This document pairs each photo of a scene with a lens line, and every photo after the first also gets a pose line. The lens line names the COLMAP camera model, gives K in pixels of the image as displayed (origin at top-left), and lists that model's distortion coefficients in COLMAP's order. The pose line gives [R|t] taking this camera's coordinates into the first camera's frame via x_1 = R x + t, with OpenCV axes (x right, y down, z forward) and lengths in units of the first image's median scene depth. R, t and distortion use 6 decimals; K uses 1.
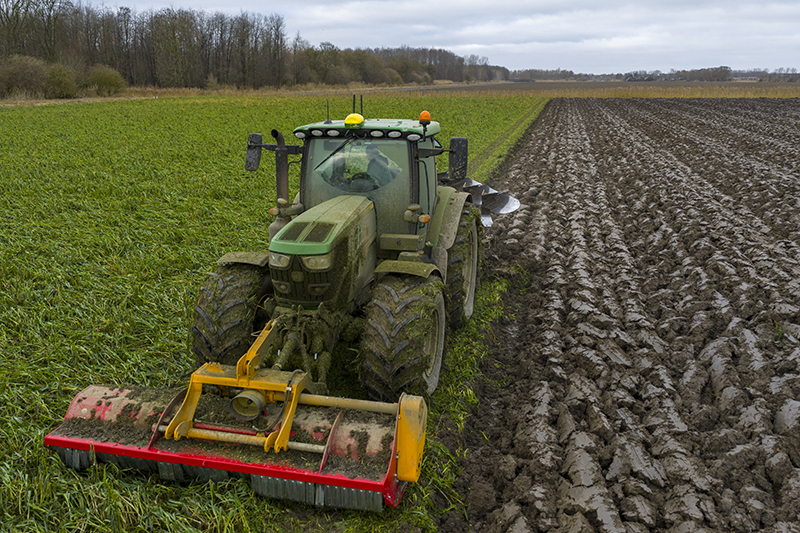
lens RADIAL K [[730.5, 0, 371.1], [0, 730.5, 264.8], [0, 0, 1]] dist [0.003672, 0.000000]
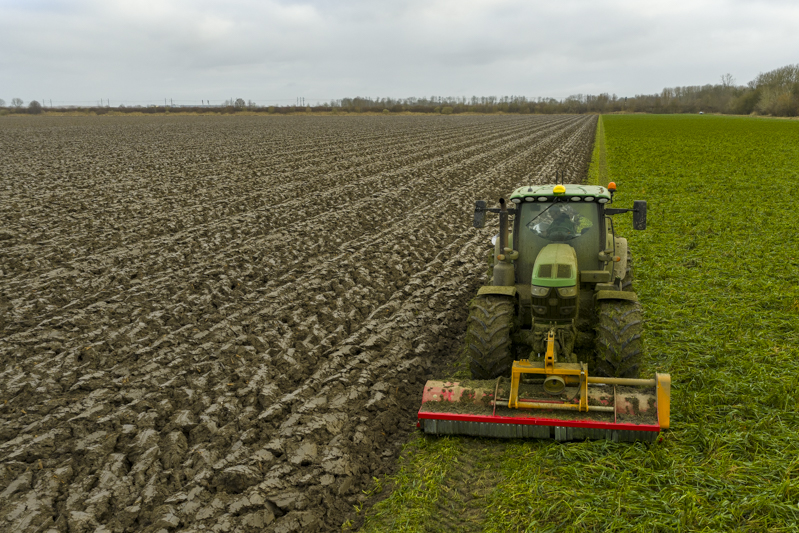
lens RADIAL K [[732.9, 0, 424.2], [0, 732.9, 277.2], [0, 0, 1]] dist [0.009860, 0.000000]
pose [[0.997932, -0.034566, 0.054196, -0.412317], [0.036074, 0.998981, -0.027106, -0.003088], [-0.053203, 0.029005, 0.998162, -0.428759]]
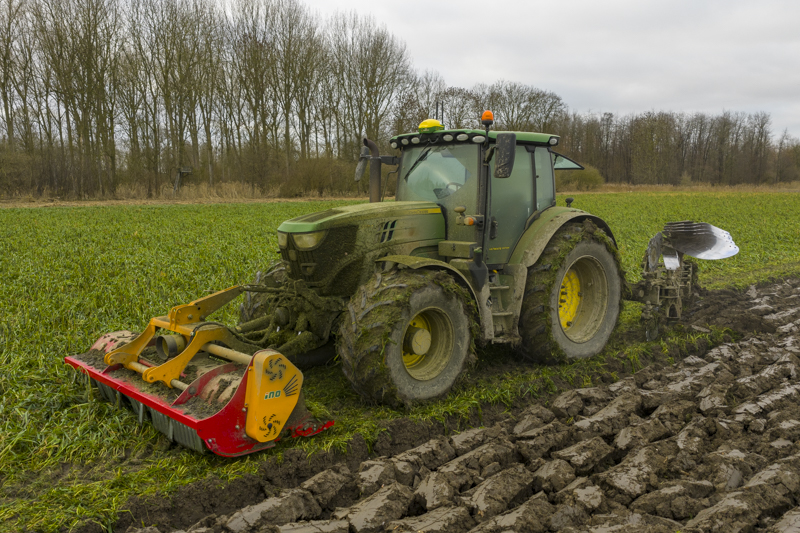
lens RADIAL K [[742.0, 0, 377.8], [0, 742.0, 245.5], [0, 0, 1]] dist [0.037806, 0.000000]
pose [[0.829793, 0.043954, -0.556338, 0.558121], [-0.133595, 0.983553, -0.121555, 0.108933], [0.541845, 0.175189, 0.822018, 0.178085]]
